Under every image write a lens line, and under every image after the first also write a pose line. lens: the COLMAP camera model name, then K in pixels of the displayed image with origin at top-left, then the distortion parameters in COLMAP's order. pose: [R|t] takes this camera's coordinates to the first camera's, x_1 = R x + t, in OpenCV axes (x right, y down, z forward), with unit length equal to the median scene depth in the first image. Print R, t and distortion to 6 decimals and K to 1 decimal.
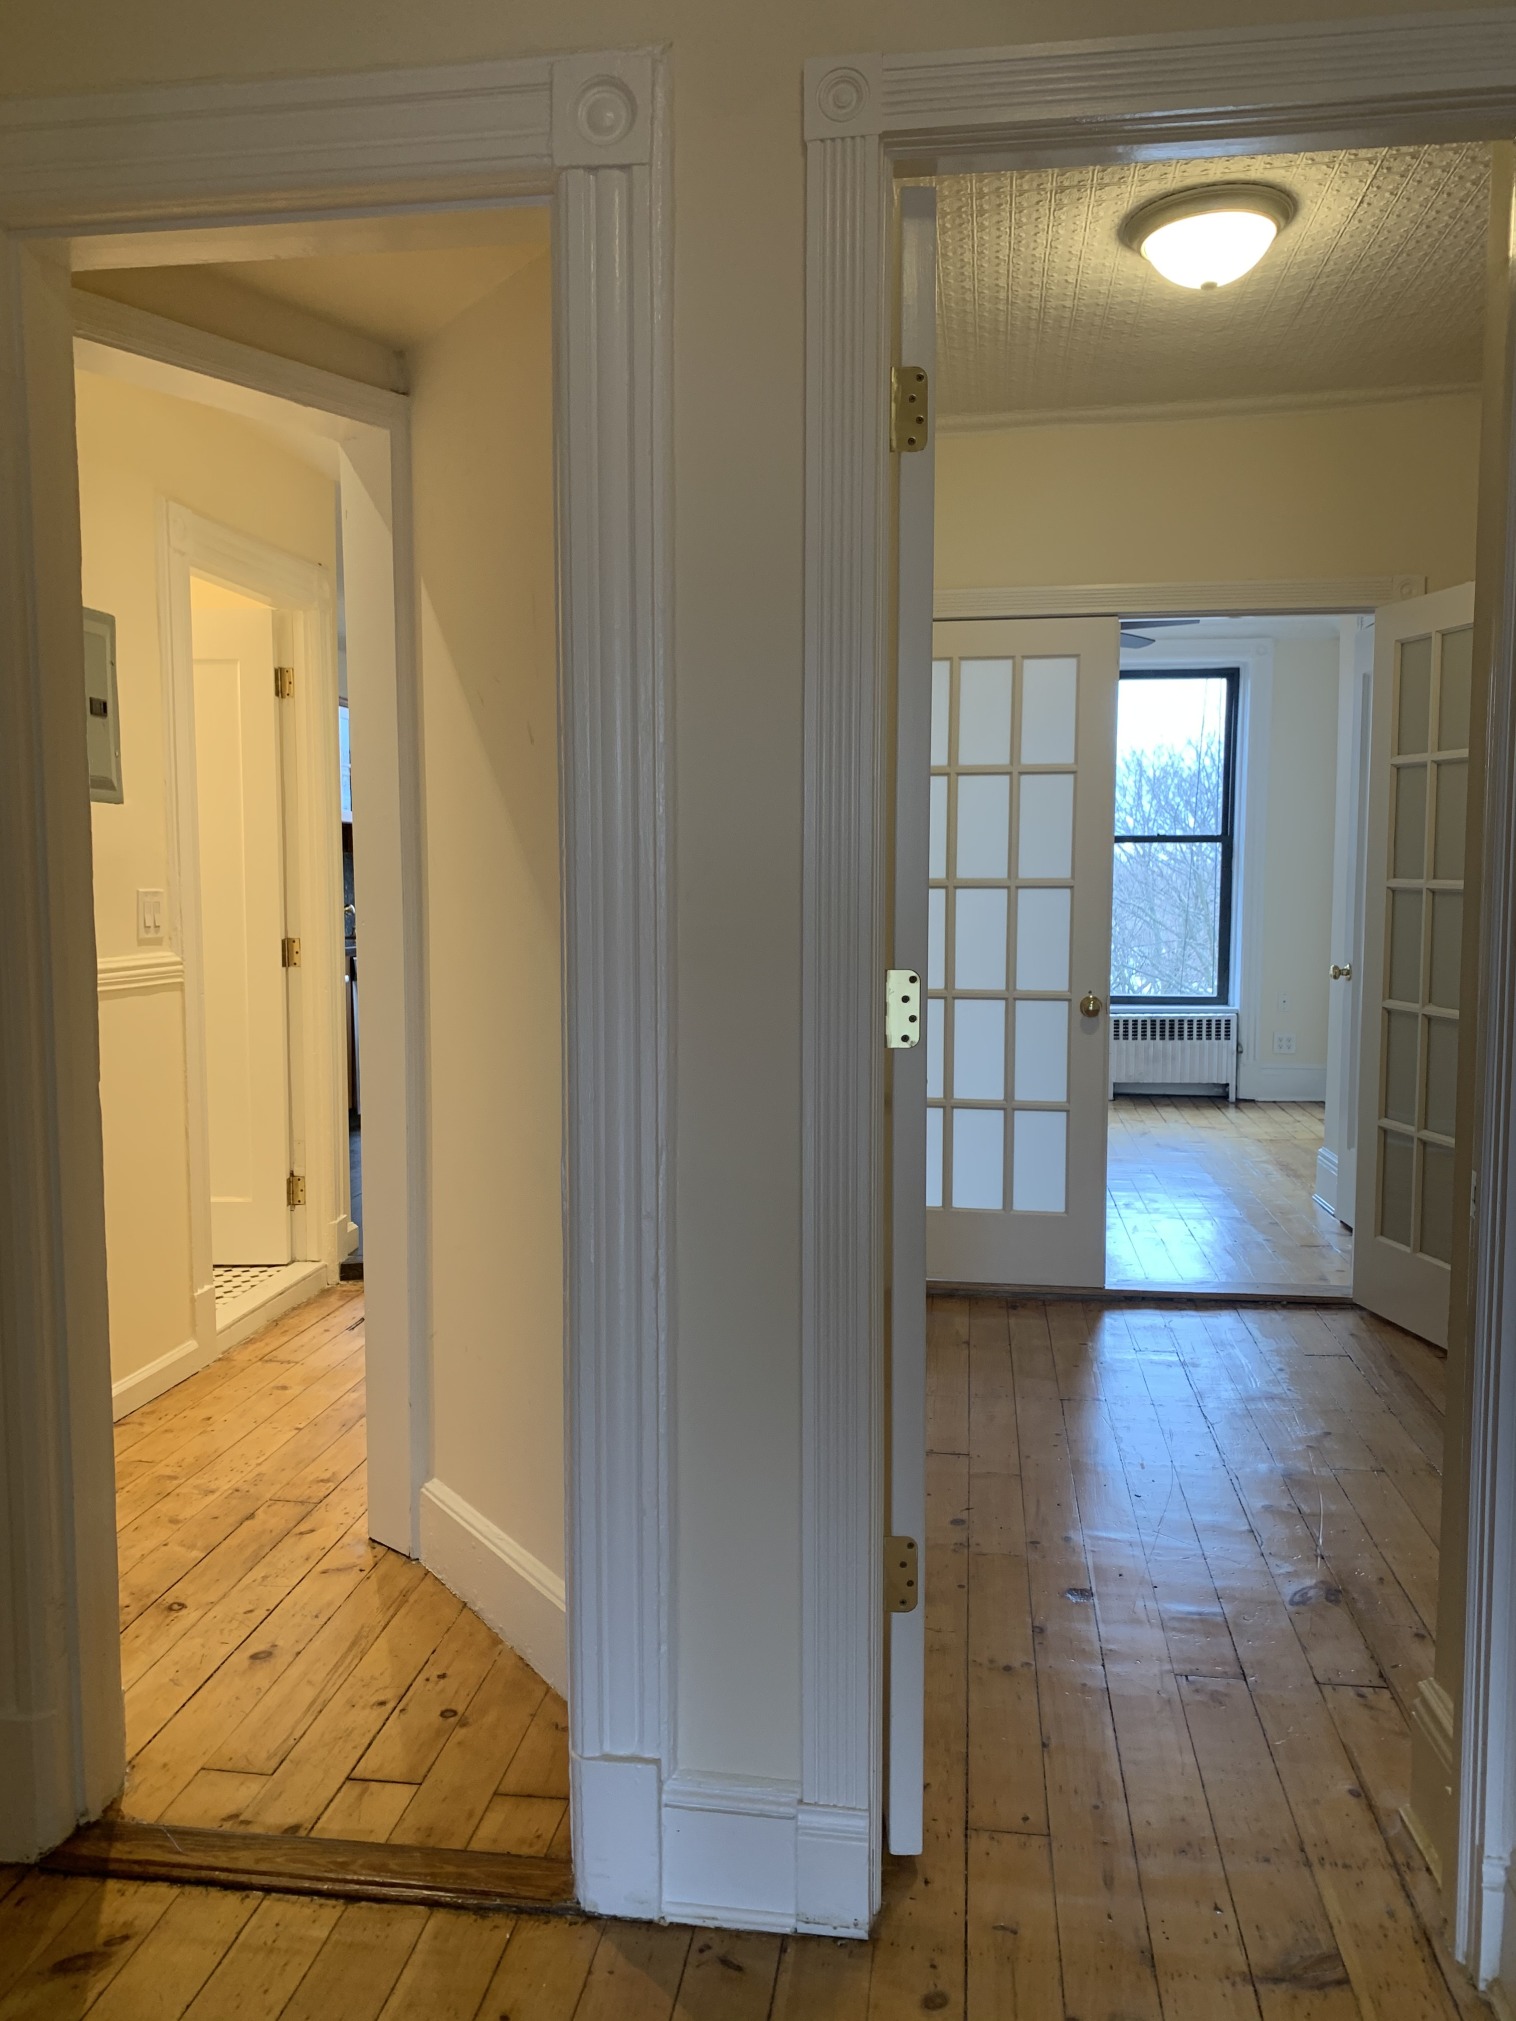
lens RADIAL K [[1527.8, 0, 740.9], [0, 1527.8, 1007.6], [0, 0, 1]] dist [0.017099, -0.023889]
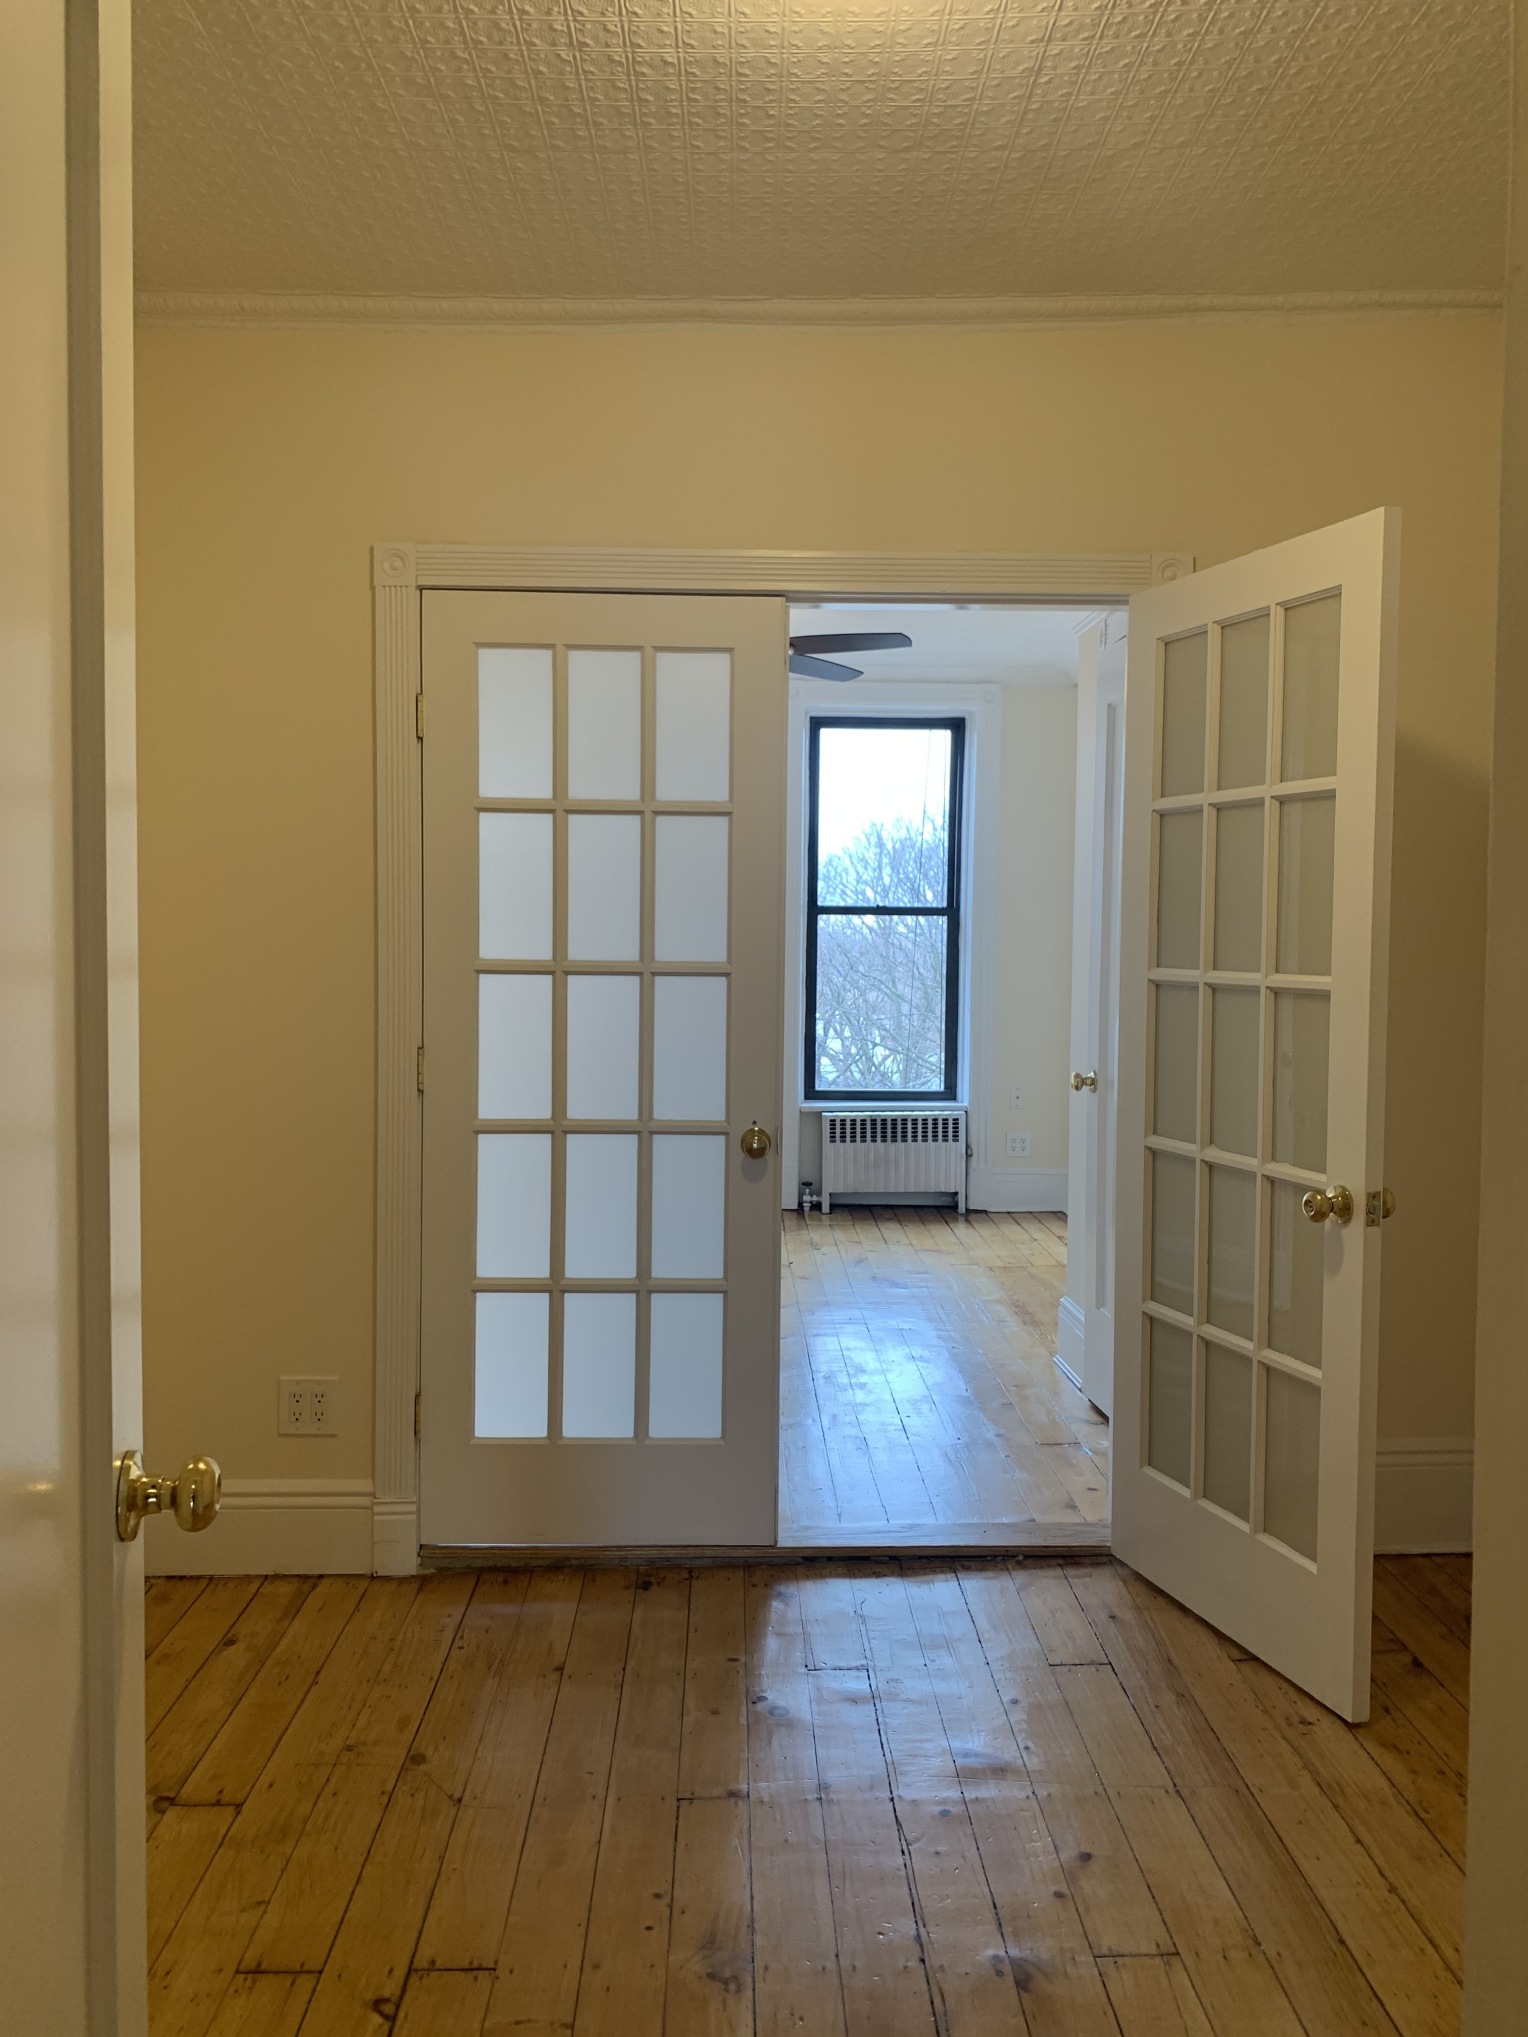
lens RADIAL K [[1539.9, 0, 762.7], [0, 1539.9, 1018.6], [0, 0, 1]] dist [0.017099, -0.023889]
pose [[0.984558, 0.001063, 0.175053, 0.104743], [0.005609, 0.999277, -0.037614, -0.030877], [-0.174967, 0.038015, 0.983840, 0.288060]]
